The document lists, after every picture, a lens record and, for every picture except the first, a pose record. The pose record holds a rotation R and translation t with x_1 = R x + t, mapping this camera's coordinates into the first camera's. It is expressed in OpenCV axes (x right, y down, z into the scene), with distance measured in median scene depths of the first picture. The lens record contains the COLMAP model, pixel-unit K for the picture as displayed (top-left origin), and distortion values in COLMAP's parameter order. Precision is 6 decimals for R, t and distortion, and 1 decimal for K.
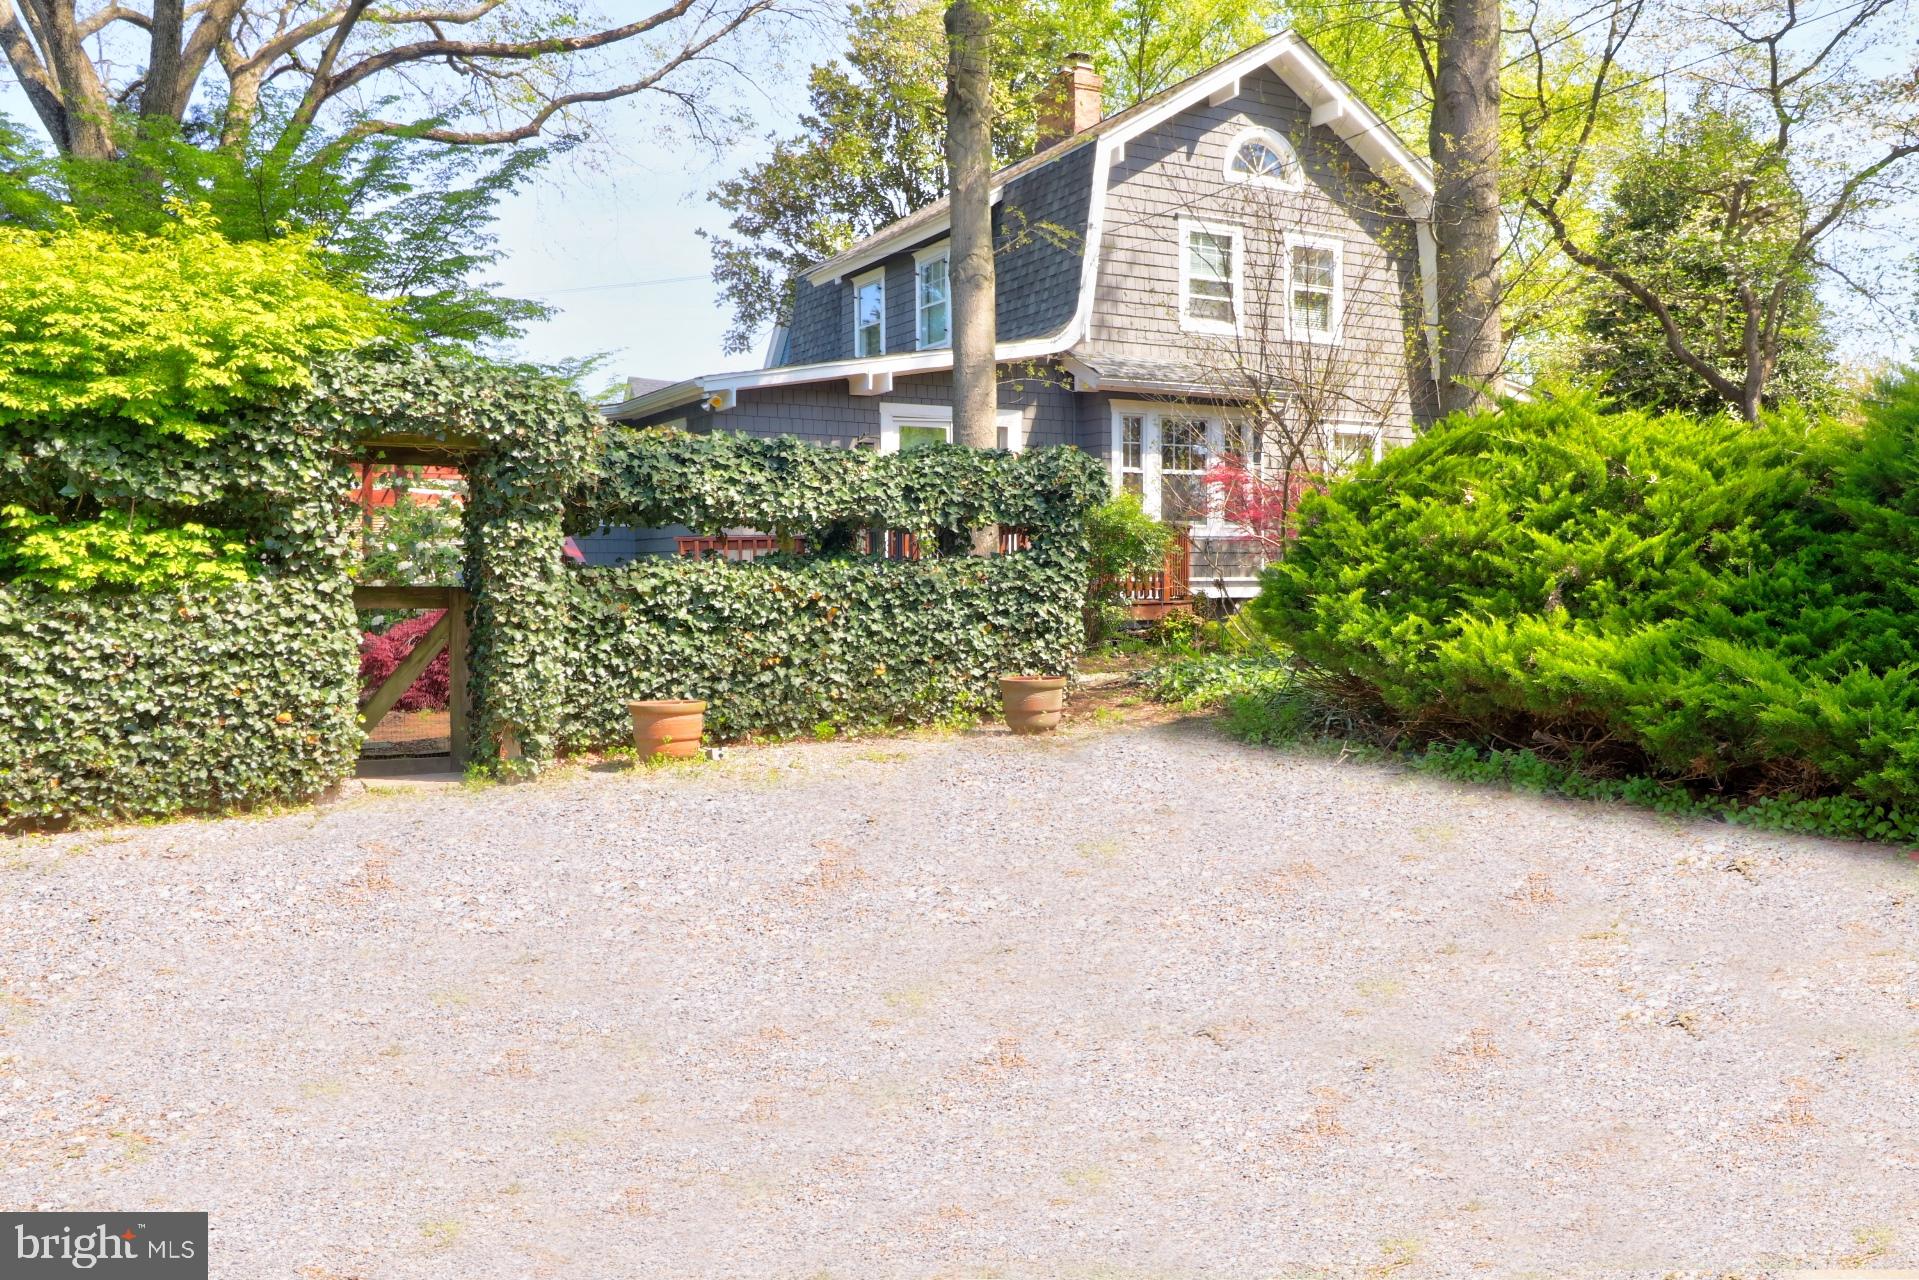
lens RADIAL K [[1516.4, 0, 961.3], [0, 1516.4, 638.5], [0, 0, 1]] dist [0.012433, 0.000314]
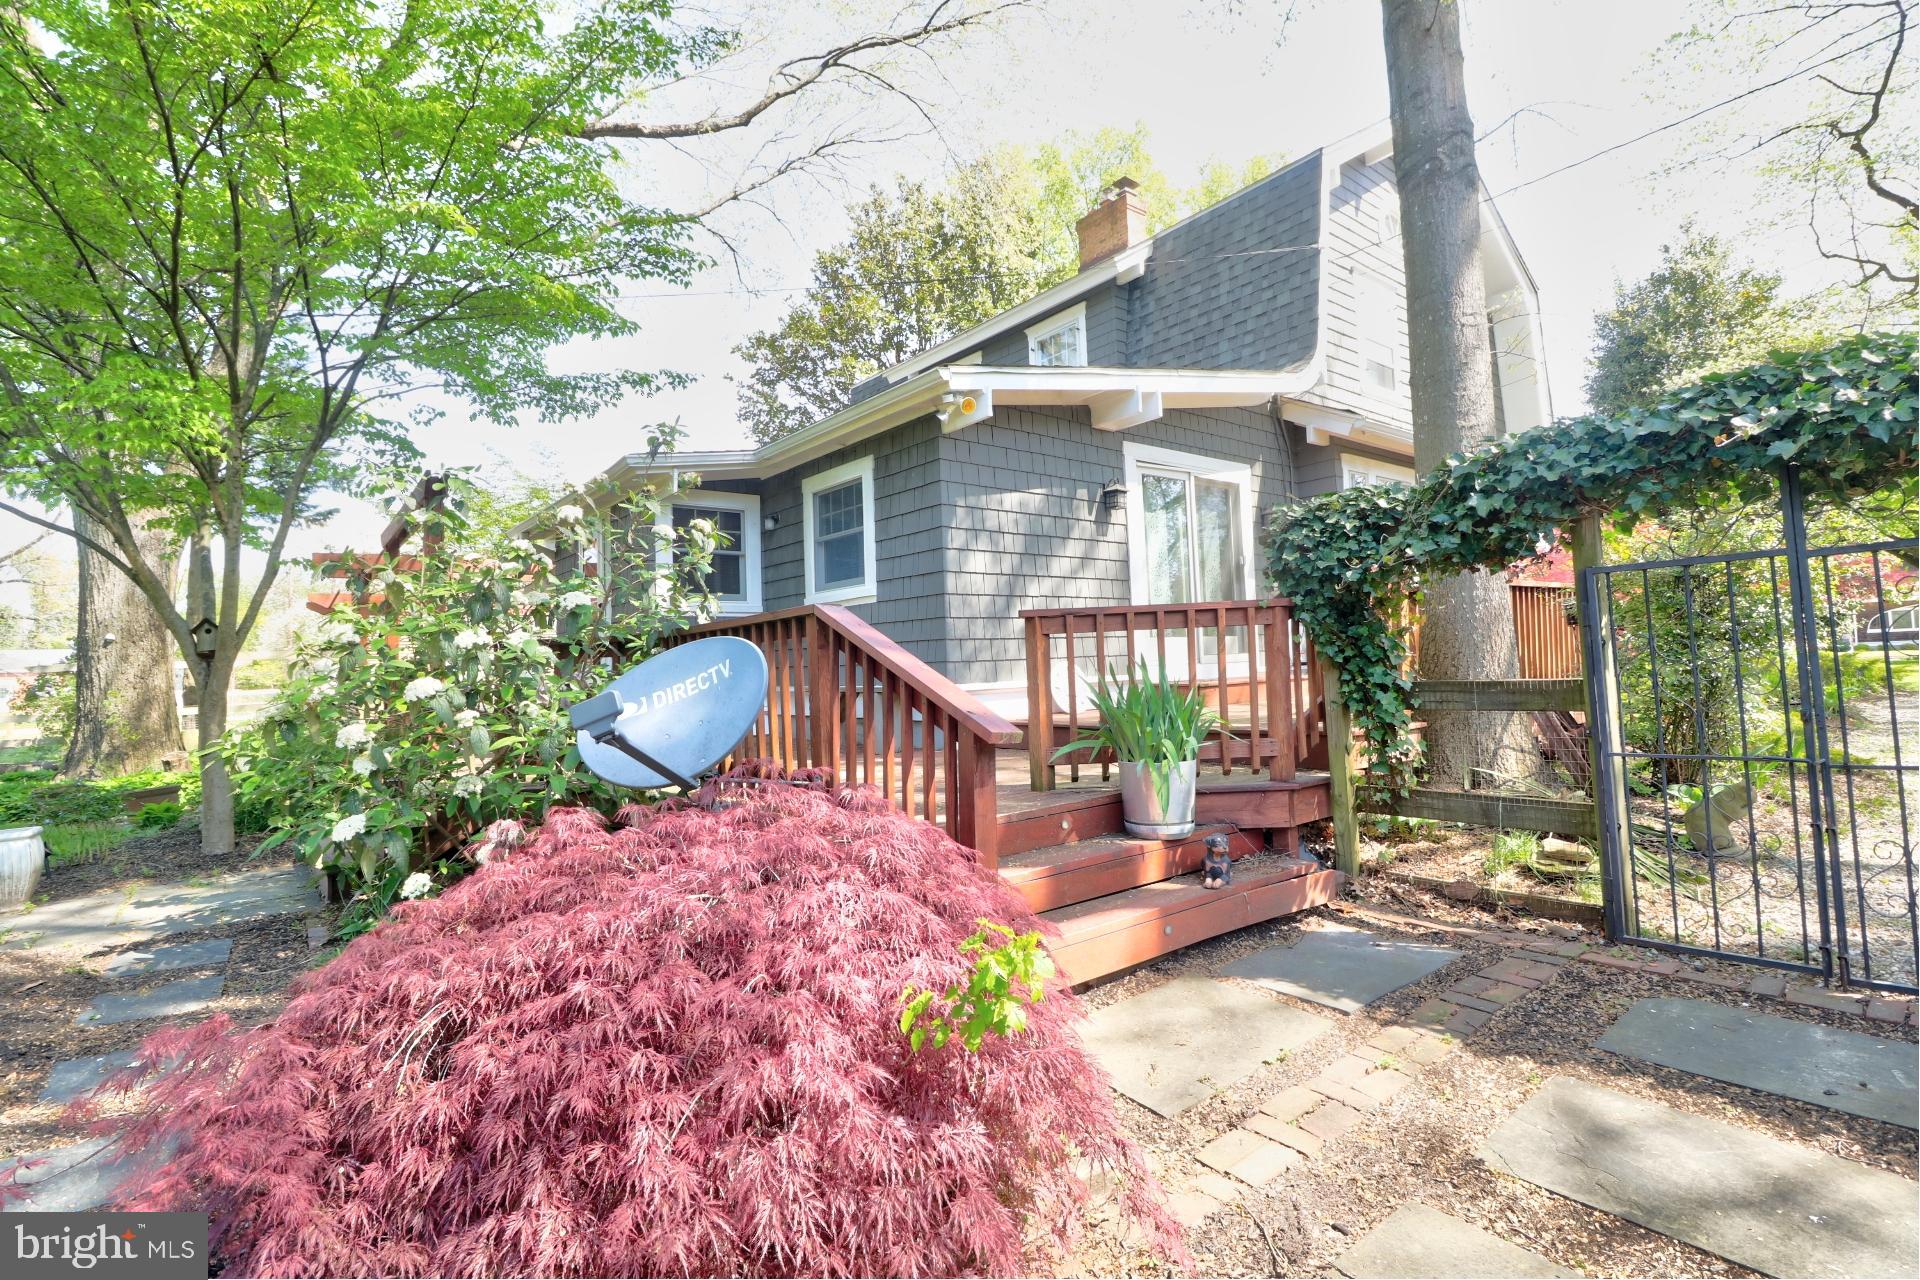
lens RADIAL K [[884.7, 0, 968.0], [0, 884.7, 623.9], [0, 0, 1]] dist [-0.003449, -0.010630]
pose [[0.984284, -0.025481, 0.174743, -0.194821], [0.040052, 0.995960, -0.080368, -0.029900], [-0.171989, 0.086104, 0.981329, 0.547914]]
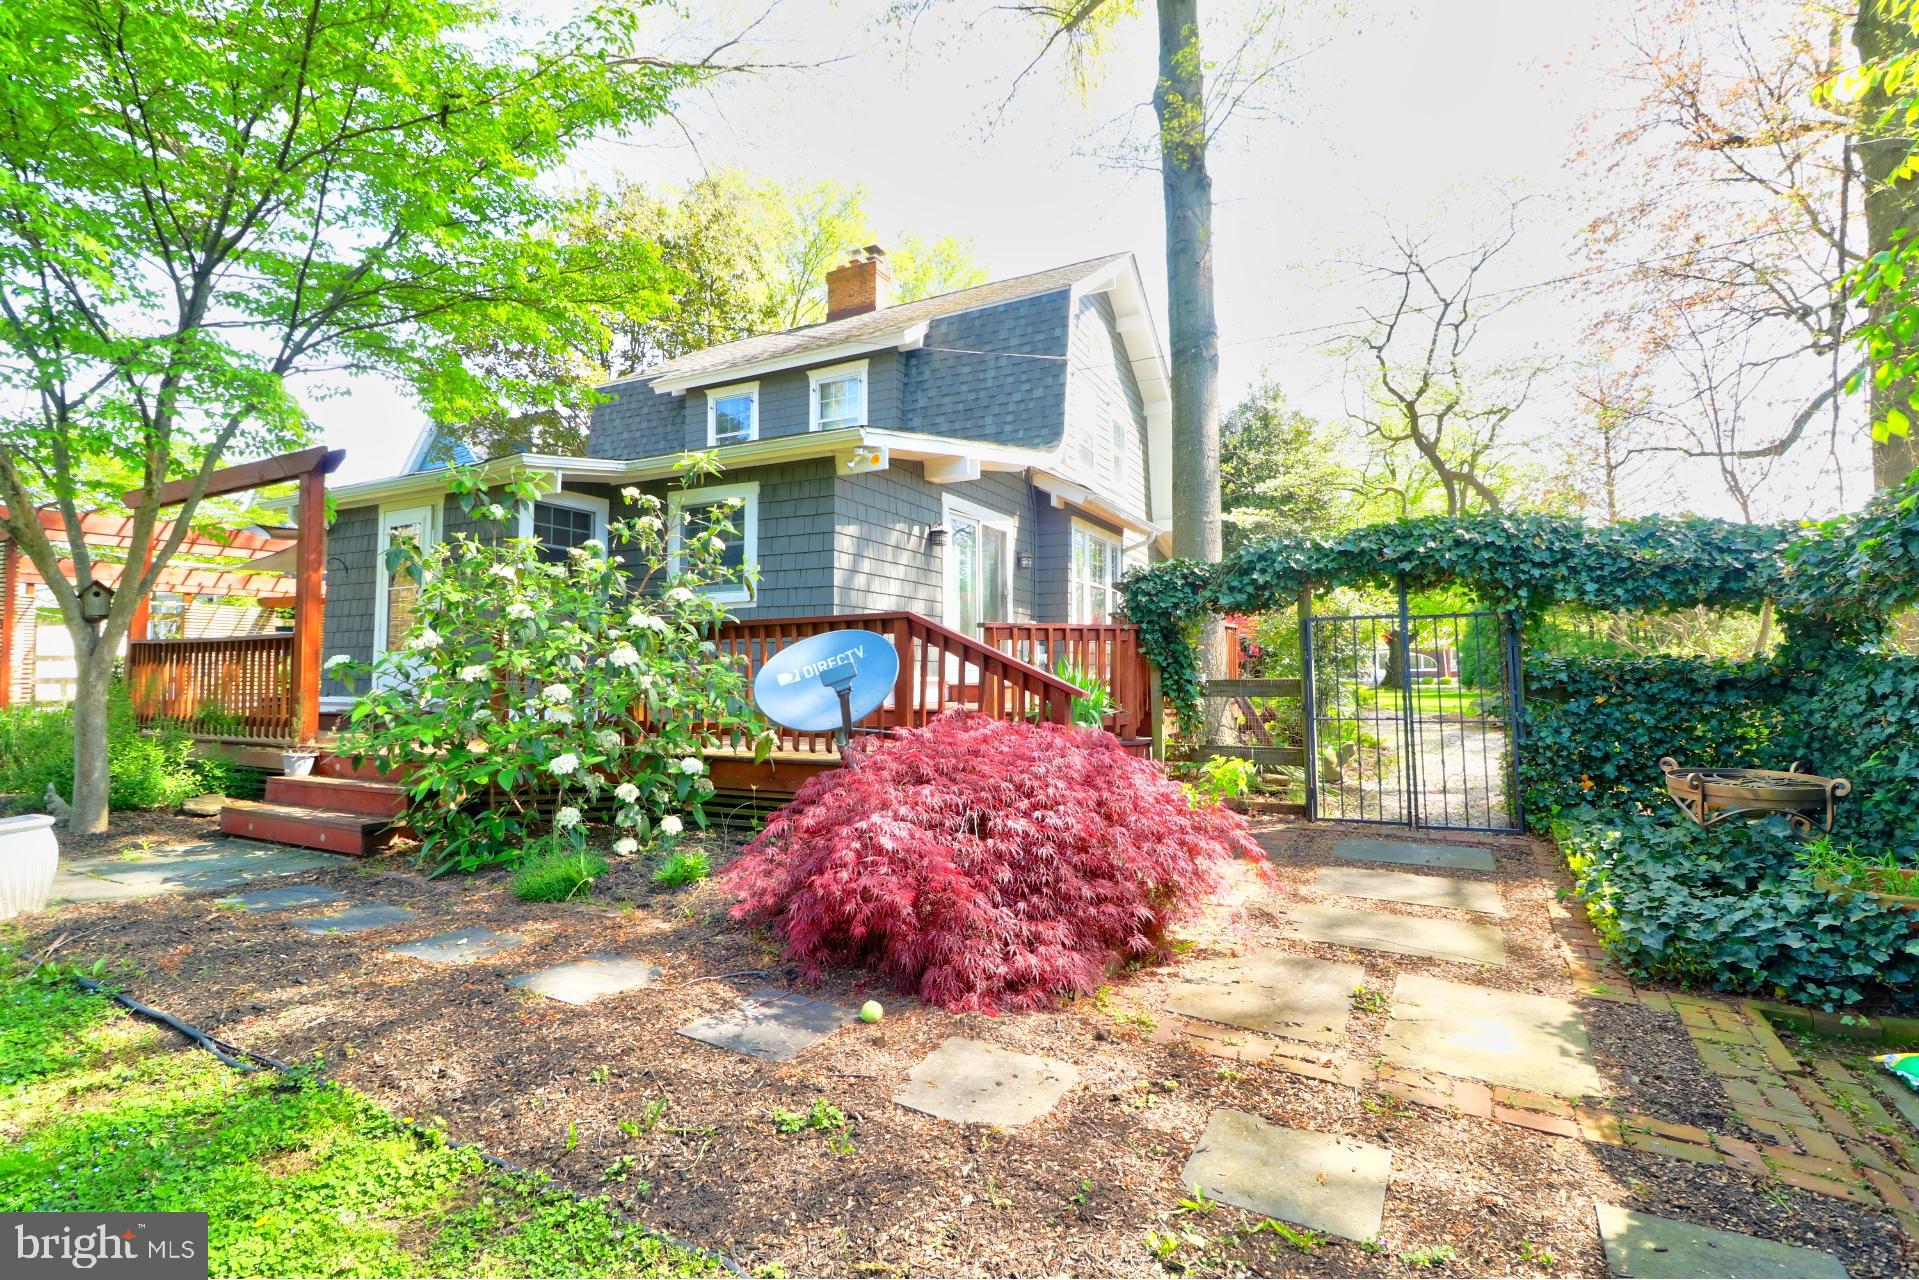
lens RADIAL K [[884.2, 0, 962.3], [0, 884.2, 626.2], [0, 0, 1]] dist [-0.003449, -0.010630]
pose [[0.830183, 0.029869, 0.556690, -0.326288], [0.019686, 0.996370, -0.082819, -0.022849], [-0.557143, 0.079714, 0.826581, 0.501562]]
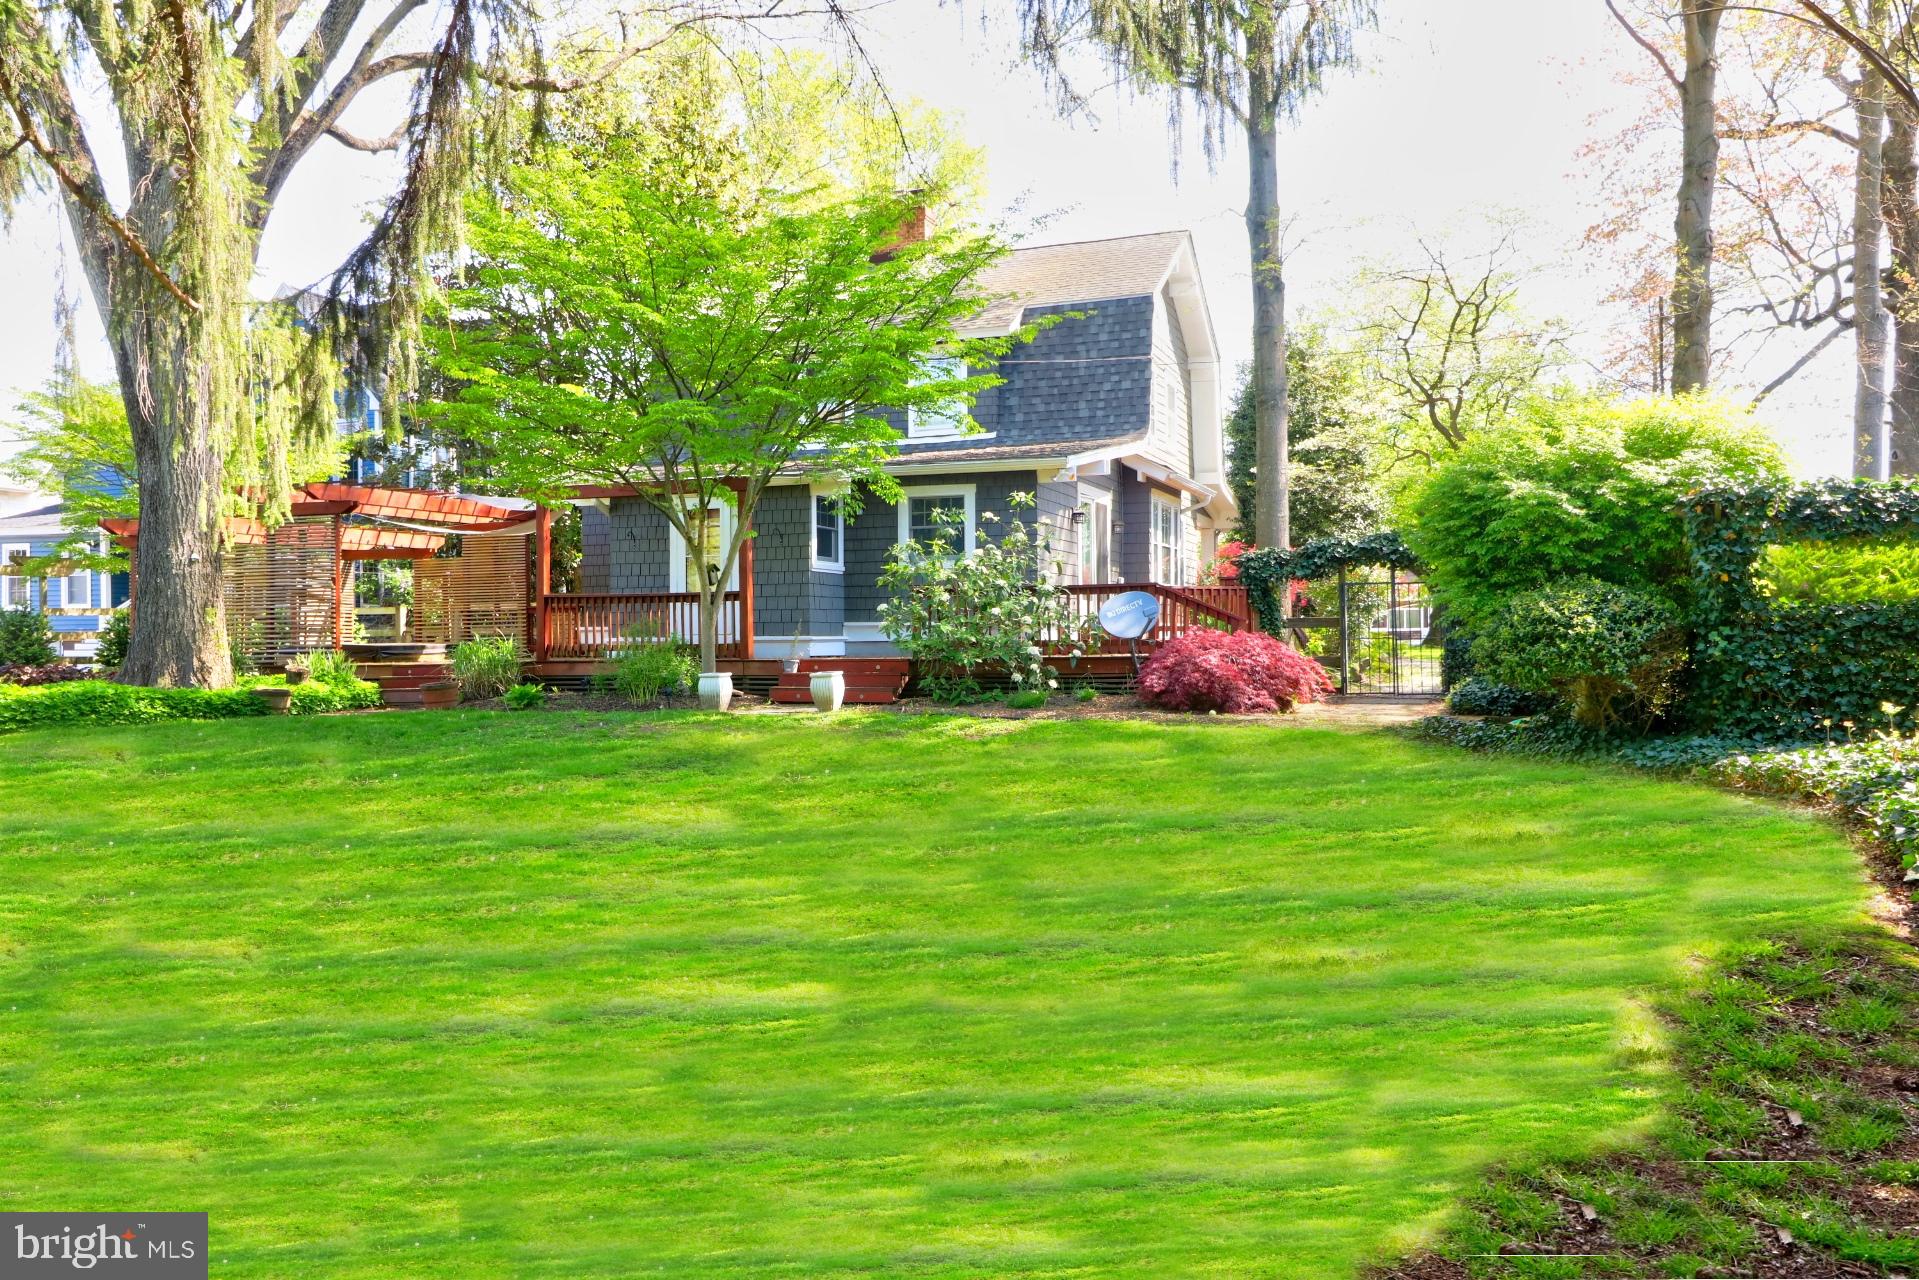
lens RADIAL K [[1516.4, 0, 966.9], [0, 1516.4, 635.9], [0, 0, 1]] dist [0.012433, 0.000314]
pose [[0.748746, -0.000693, 0.662856, -0.889125], [0.028616, 0.999101, -0.031279, 0.008680], [-0.662239, 0.042388, 0.748093, 0.116560]]
